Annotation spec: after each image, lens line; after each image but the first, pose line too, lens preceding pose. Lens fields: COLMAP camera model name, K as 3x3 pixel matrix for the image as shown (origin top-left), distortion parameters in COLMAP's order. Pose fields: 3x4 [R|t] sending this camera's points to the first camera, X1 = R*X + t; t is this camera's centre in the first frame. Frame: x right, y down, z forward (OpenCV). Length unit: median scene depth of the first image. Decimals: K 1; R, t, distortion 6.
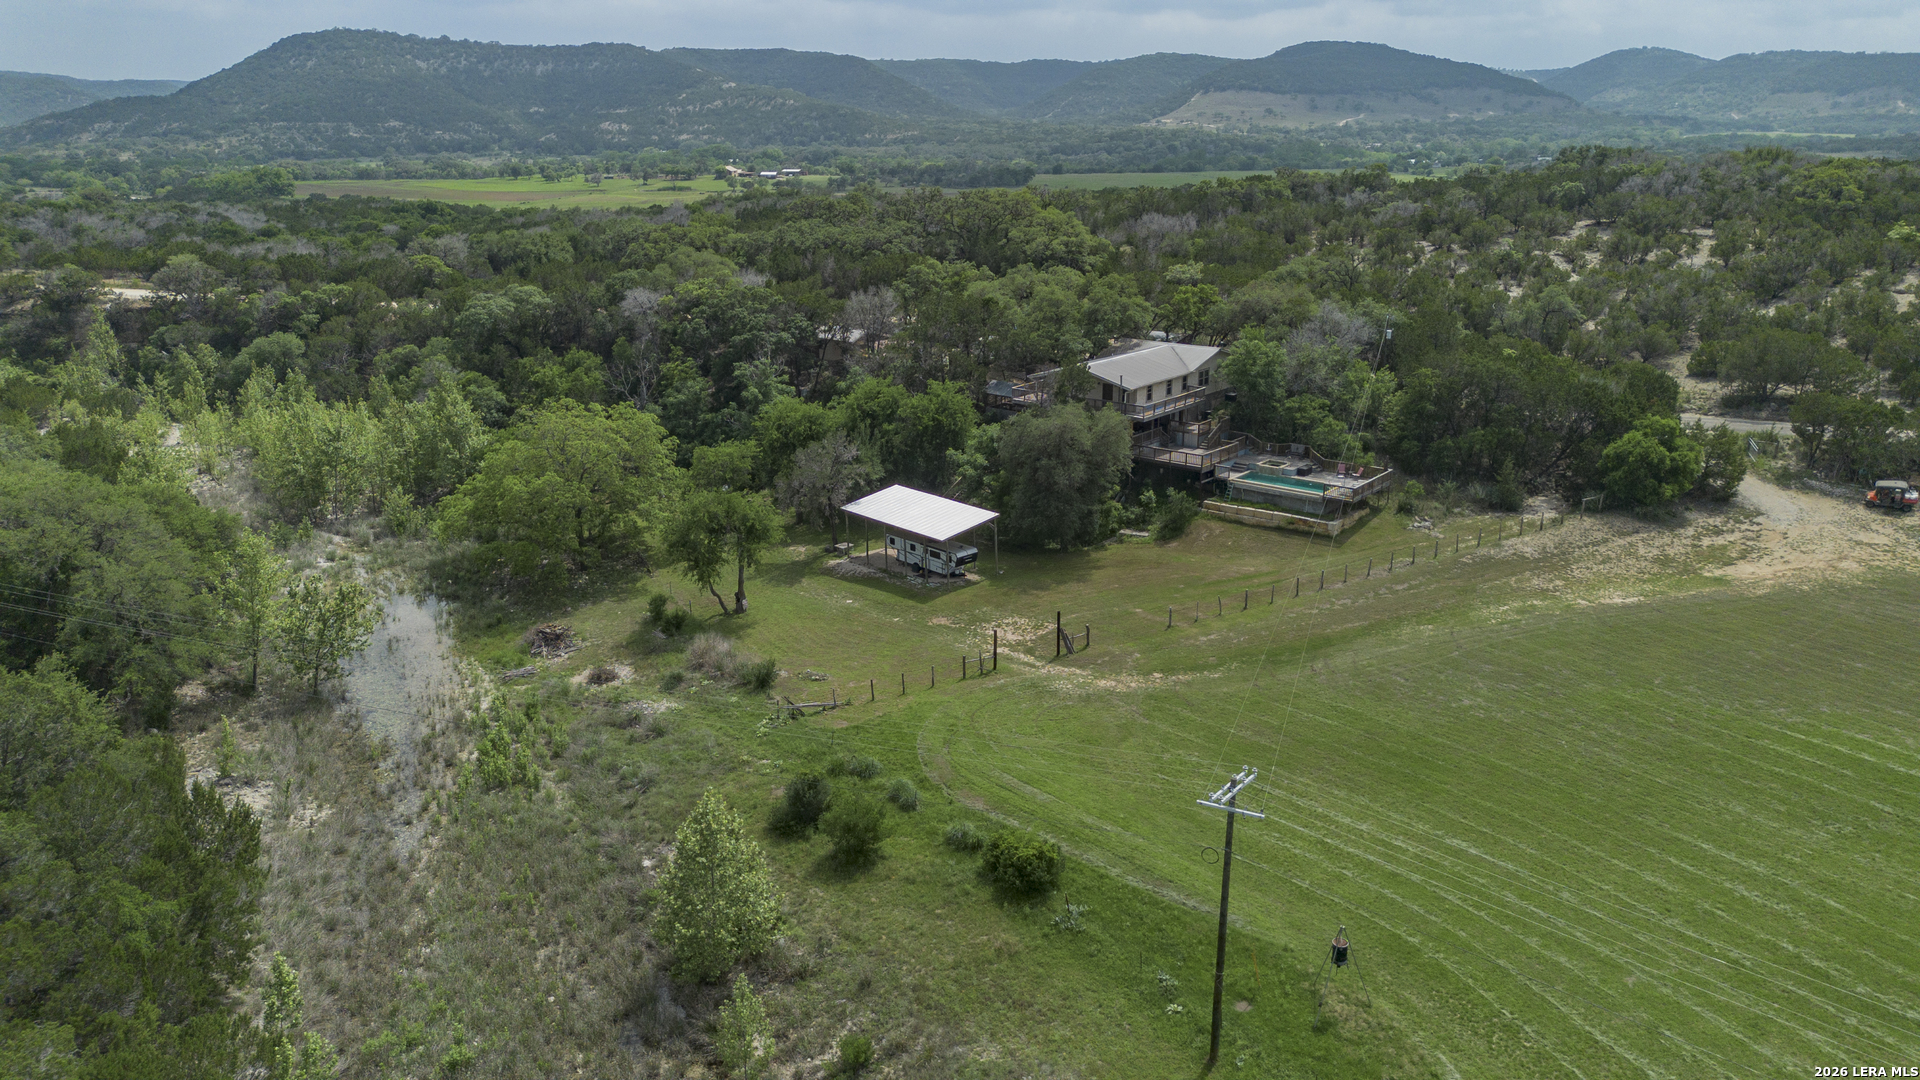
lens RADIAL K [[1359.4, 0, 956.5], [0, 1359.4, 535.2], [0, 0, 1]] dist [0.073224, -0.079265]
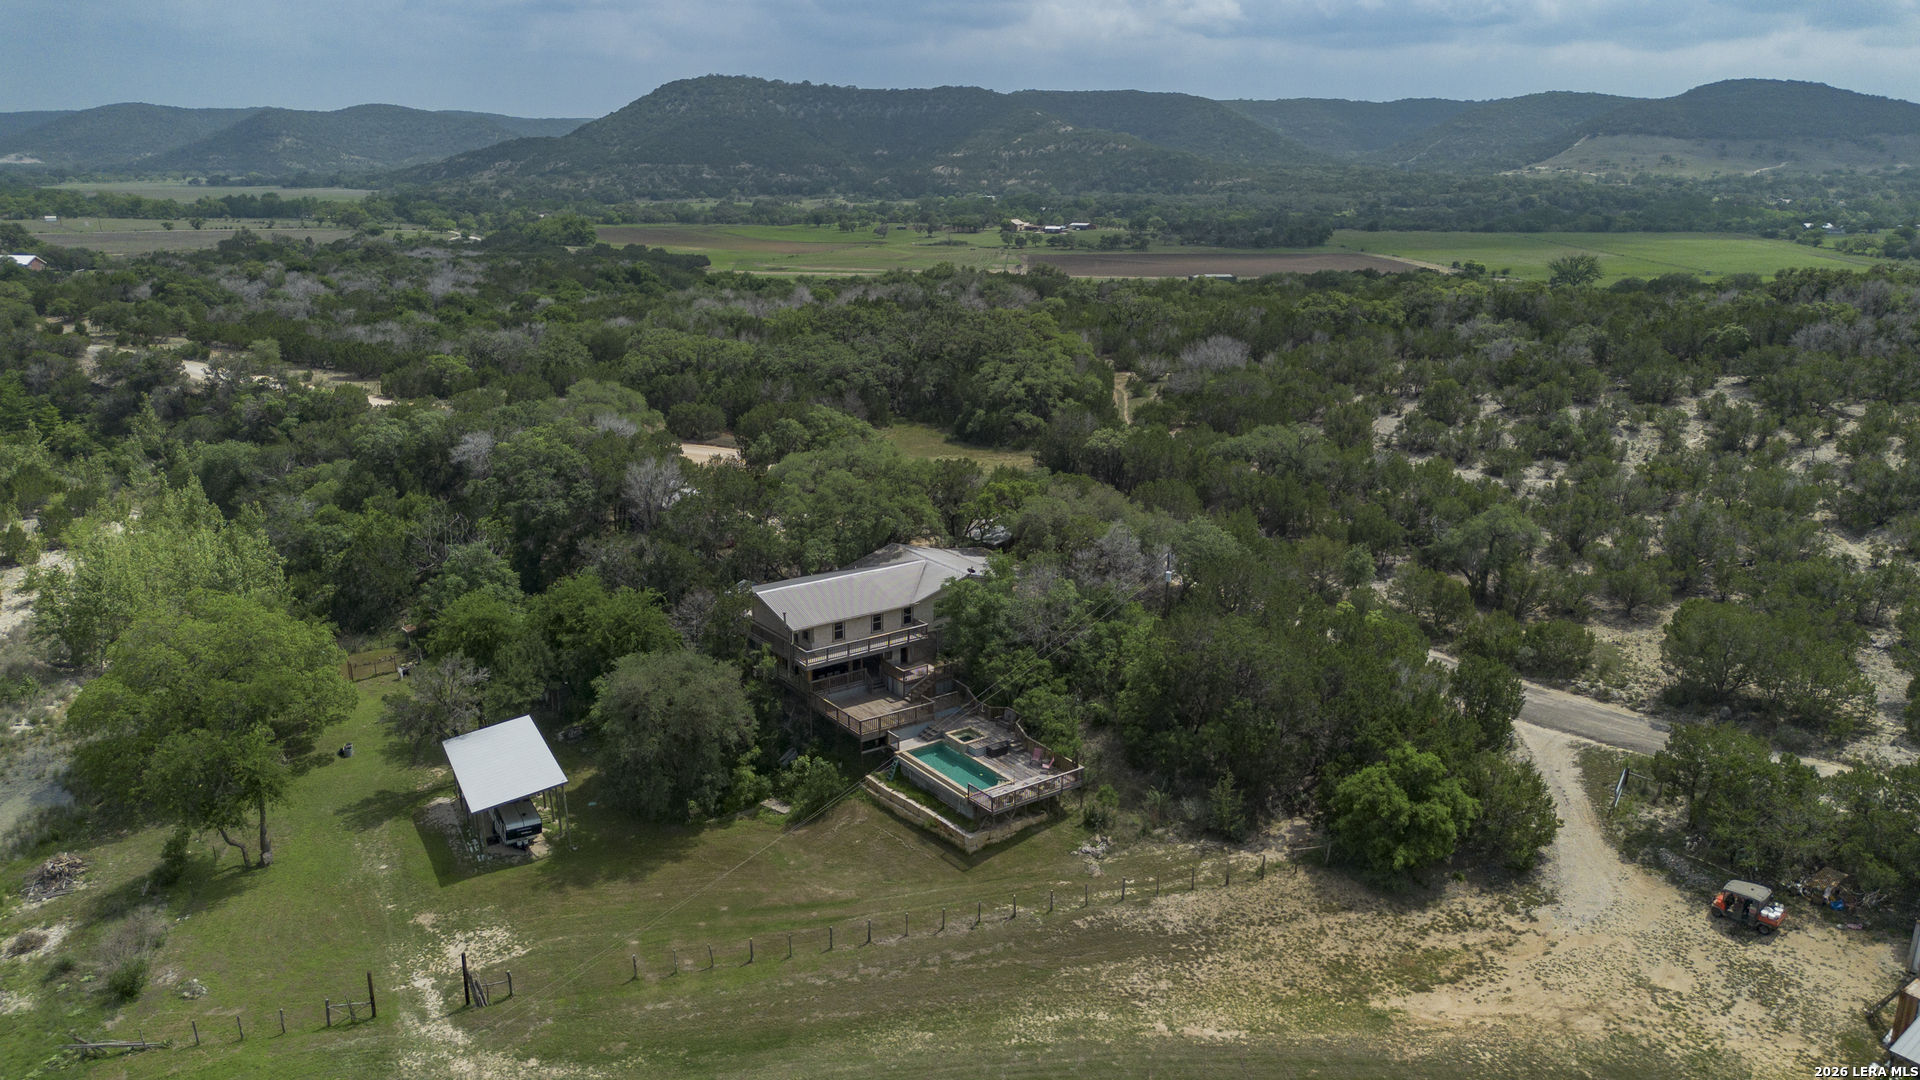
lens RADIAL K [[1385.3, 0, 962.1], [0, 1385.3, 542.0], [0, 0, 1]] dist [0.078669, -0.087053]
pose [[0.967055, 0.079033, -0.241989, 0.364684], [-0.084818, 0.996304, -0.013568, -0.134810], [0.240022, 0.033646, 0.970184, 0.172605]]
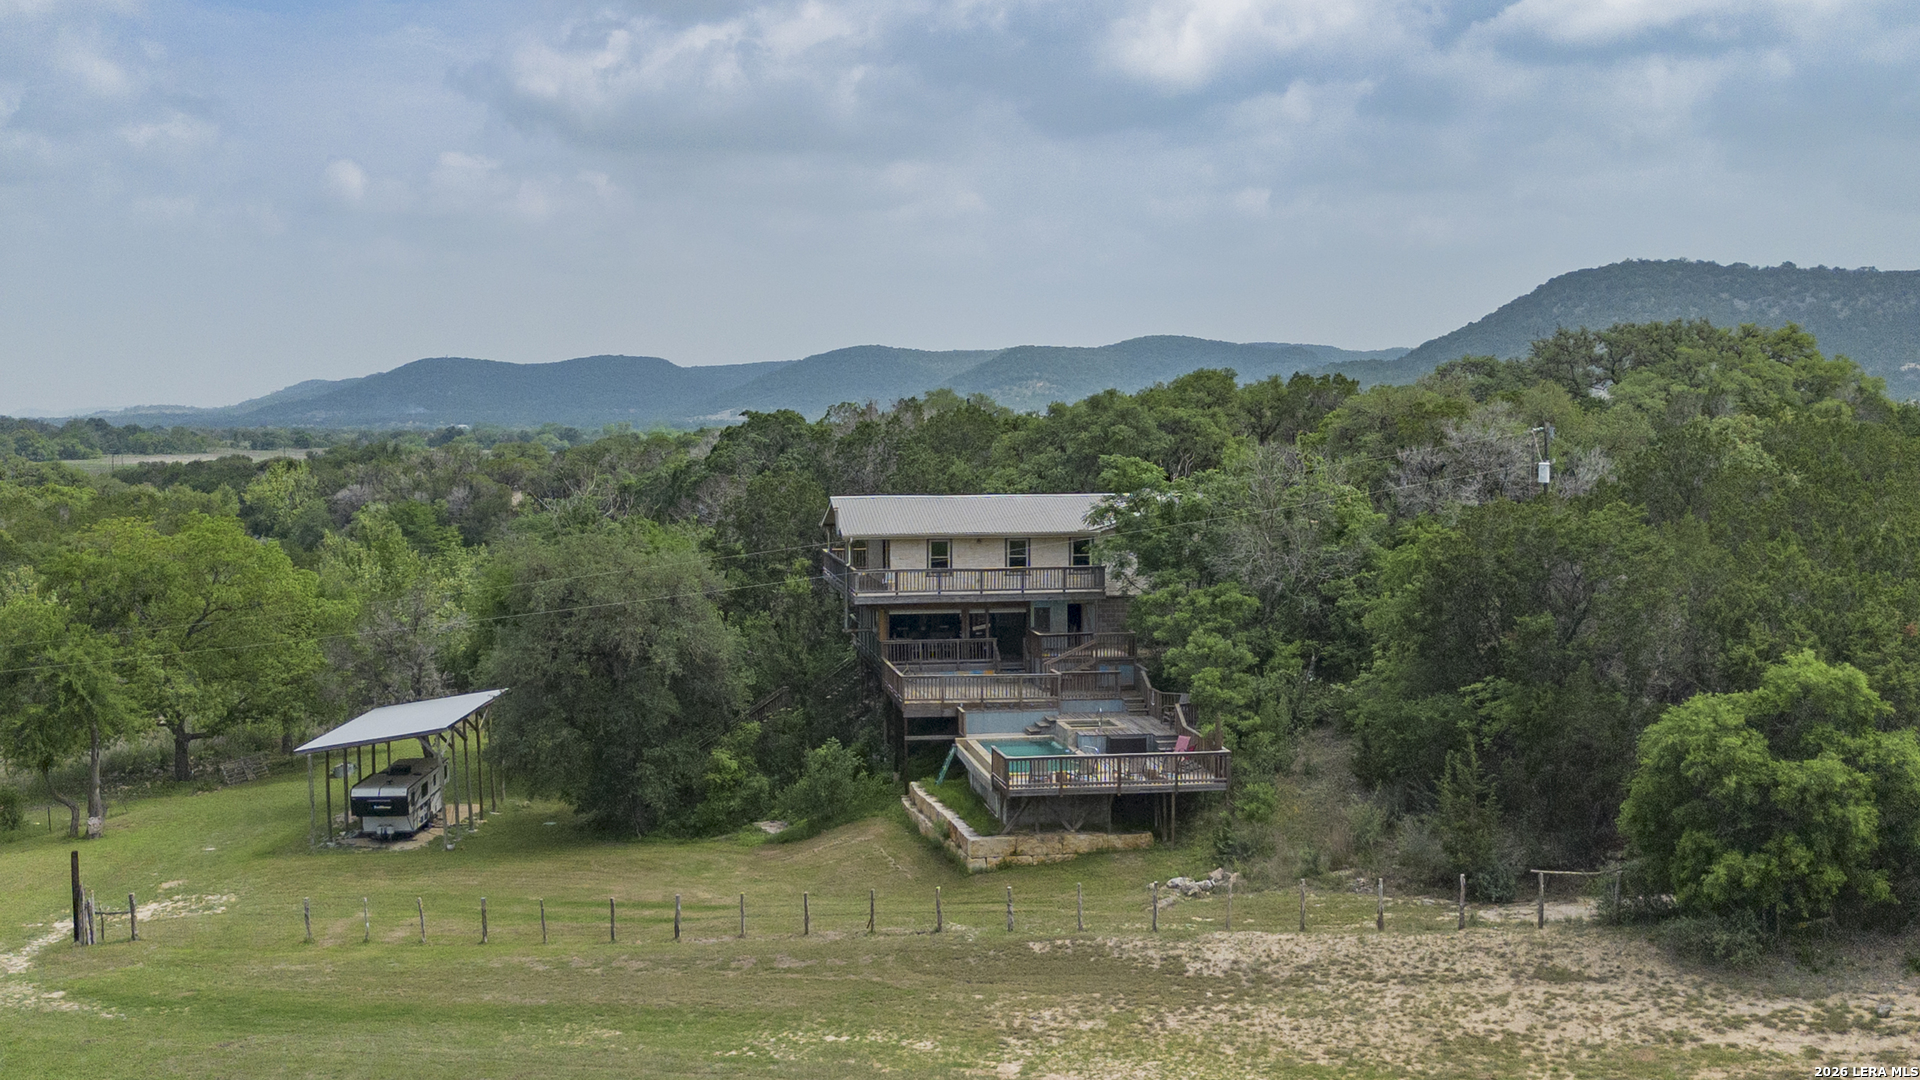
lens RADIAL K [[2199.2, 0, 960.0], [0, 2199.2, 540.0], [0, 0, 1]] dist [0.035897, -0.013509]
pose [[0.740558, 0.041510, -0.670709, 0.577419], [-0.194781, 0.968502, -0.155126, 0.006075], [0.643143, 0.245521, 0.725318, 0.396350]]
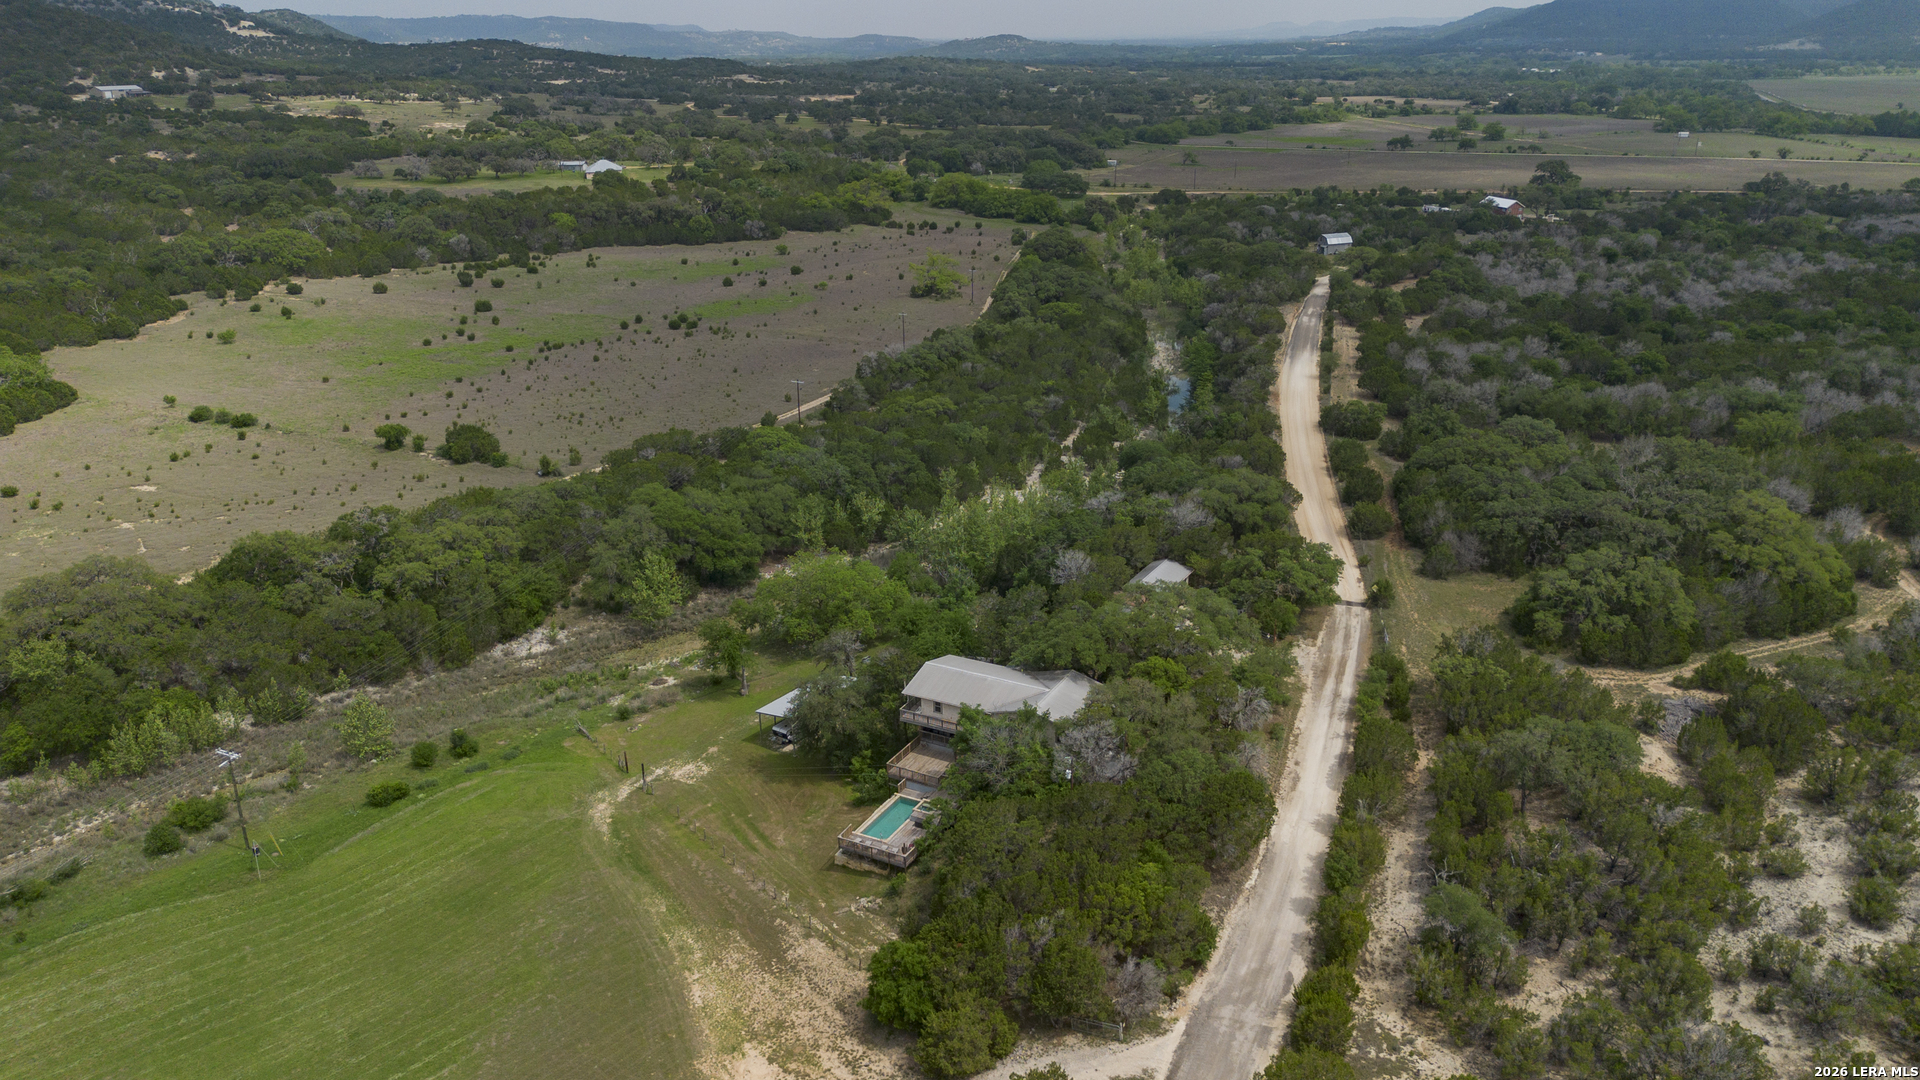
lens RADIAL K [[1359.1, 0, 958.9], [0, 1359.1, 581.8], [0, 0, 1]] dist [0.060284, -0.059045]
pose [[0.190318, 0.371510, -0.908713, 1.069801], [-0.275057, 0.908737, 0.313912, -0.525149], [0.942403, 0.190204, 0.275136, 0.578552]]
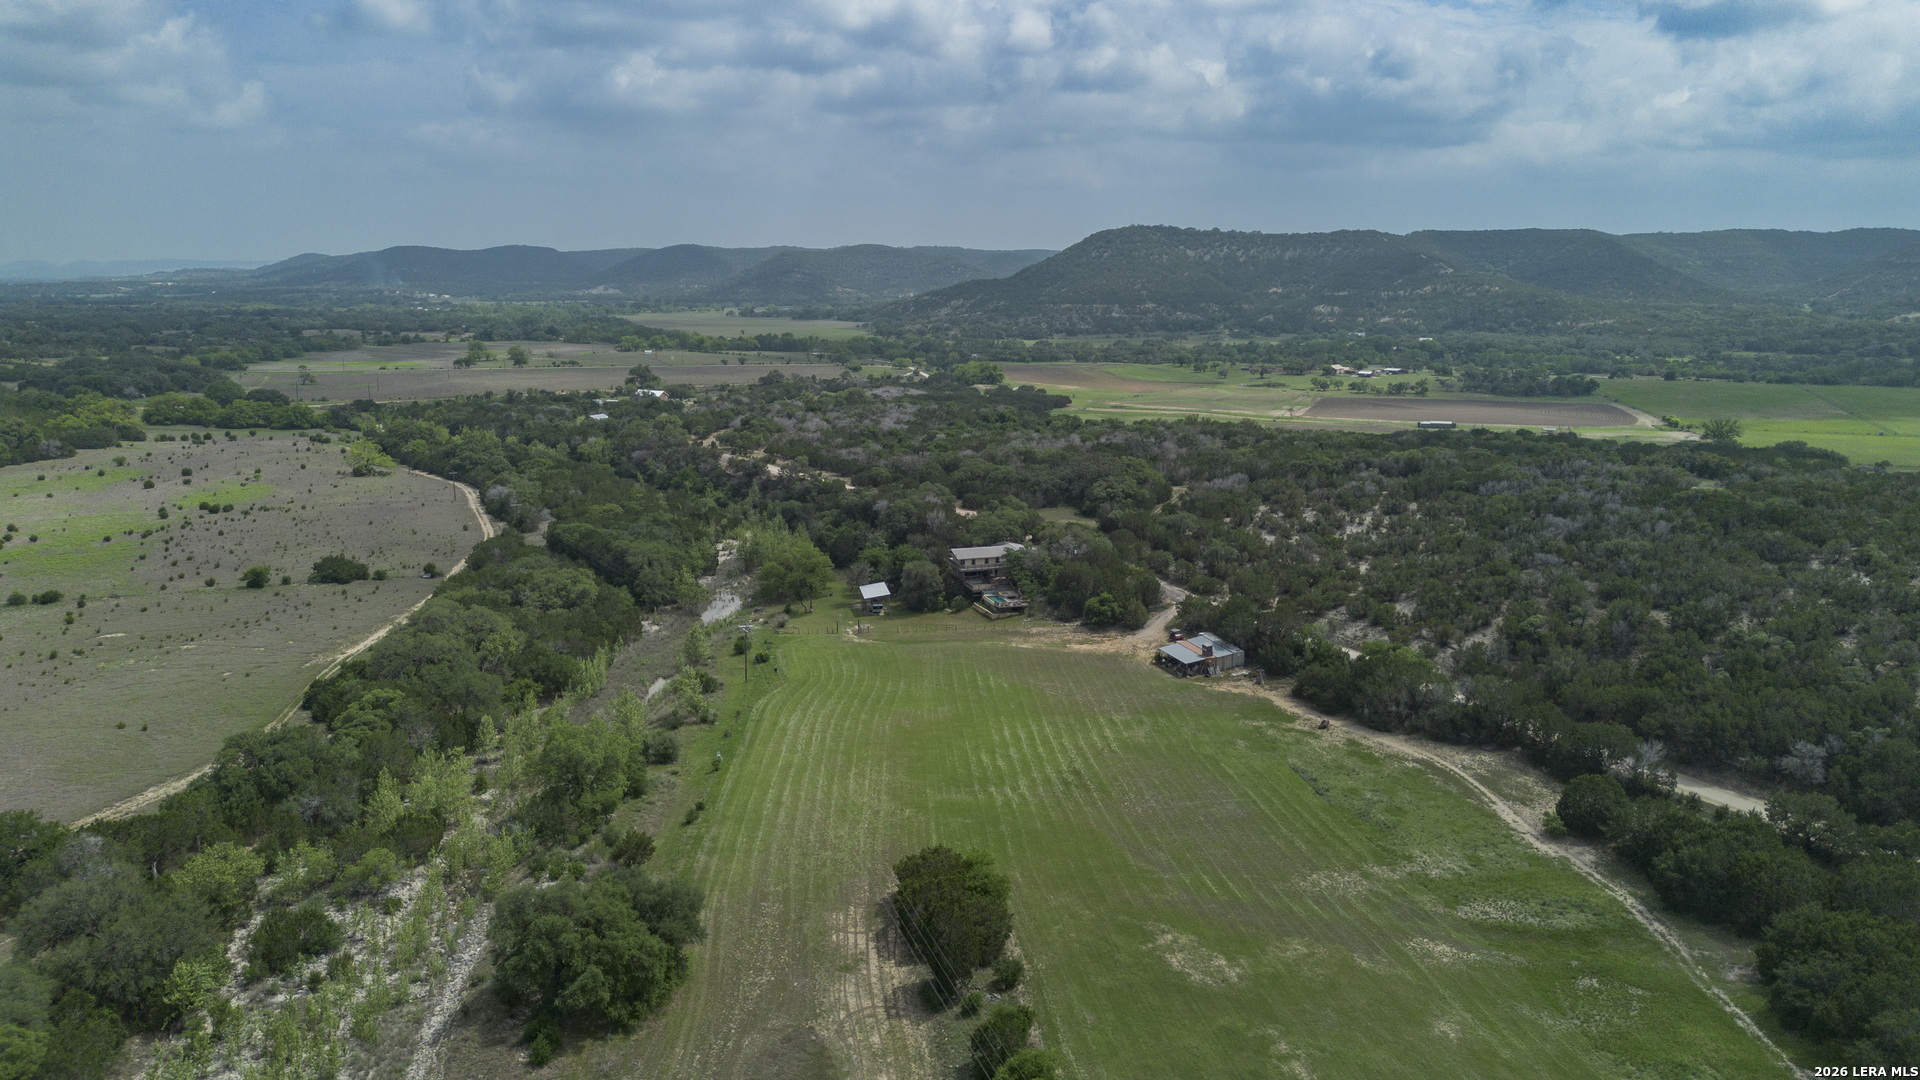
lens RADIAL K [[1359.4, 0, 956.5], [0, 1359.4, 535.2], [0, 0, 1]] dist [0.073224, -0.079265]
pose [[0.840088, 0.112605, -0.530634, 1.348320], [-0.165550, 0.984770, -0.053119, -0.007122], [0.516571, 0.132471, 0.845935, -1.141663]]
